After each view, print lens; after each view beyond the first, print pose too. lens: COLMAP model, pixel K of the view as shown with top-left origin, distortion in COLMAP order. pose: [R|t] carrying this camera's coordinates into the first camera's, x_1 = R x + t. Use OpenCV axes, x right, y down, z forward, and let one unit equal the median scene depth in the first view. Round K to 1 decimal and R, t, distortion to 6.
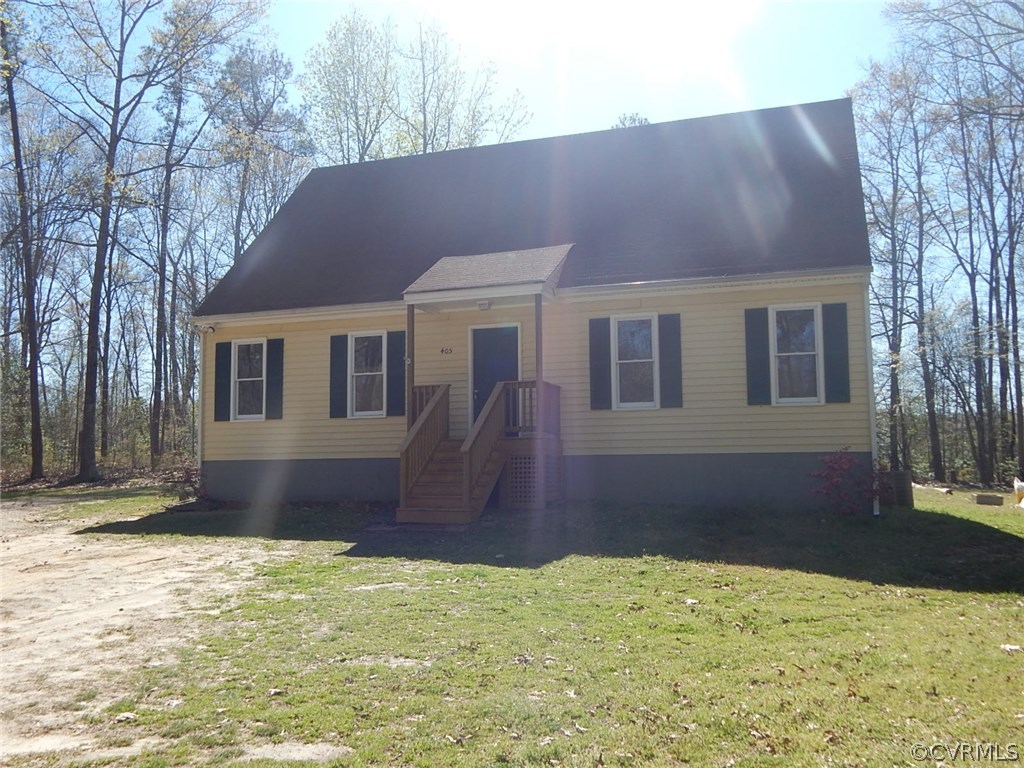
lens RADIAL K [[833.4, 0, 511.9], [0, 833.4, 385.1], [0, 0, 1]] dist [0.001797, 0.000710]
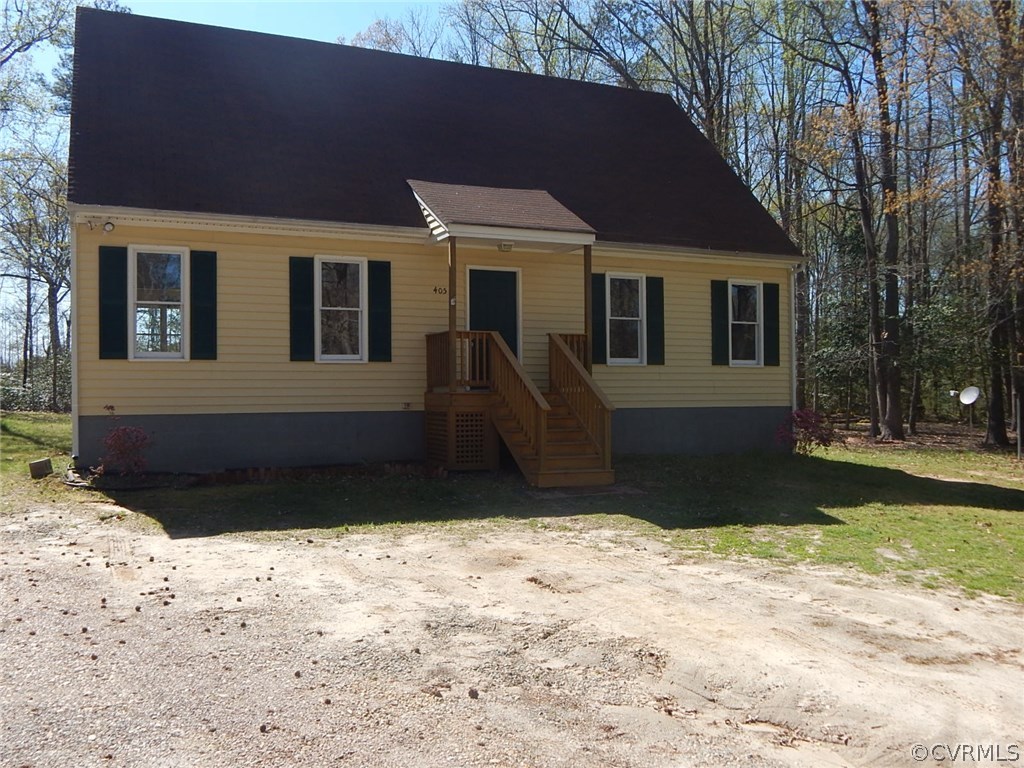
lens RADIAL K [[929.3, 0, 512.1], [0, 929.3, 384.7], [0, 0, 1]] dist [-0.014823, 0.000000]
pose [[0.739612, 0.021620, 0.672686, -0.668655], [-0.054039, 0.998165, 0.027334, 0.026939], [-0.670860, -0.056568, 0.739423, 0.214275]]
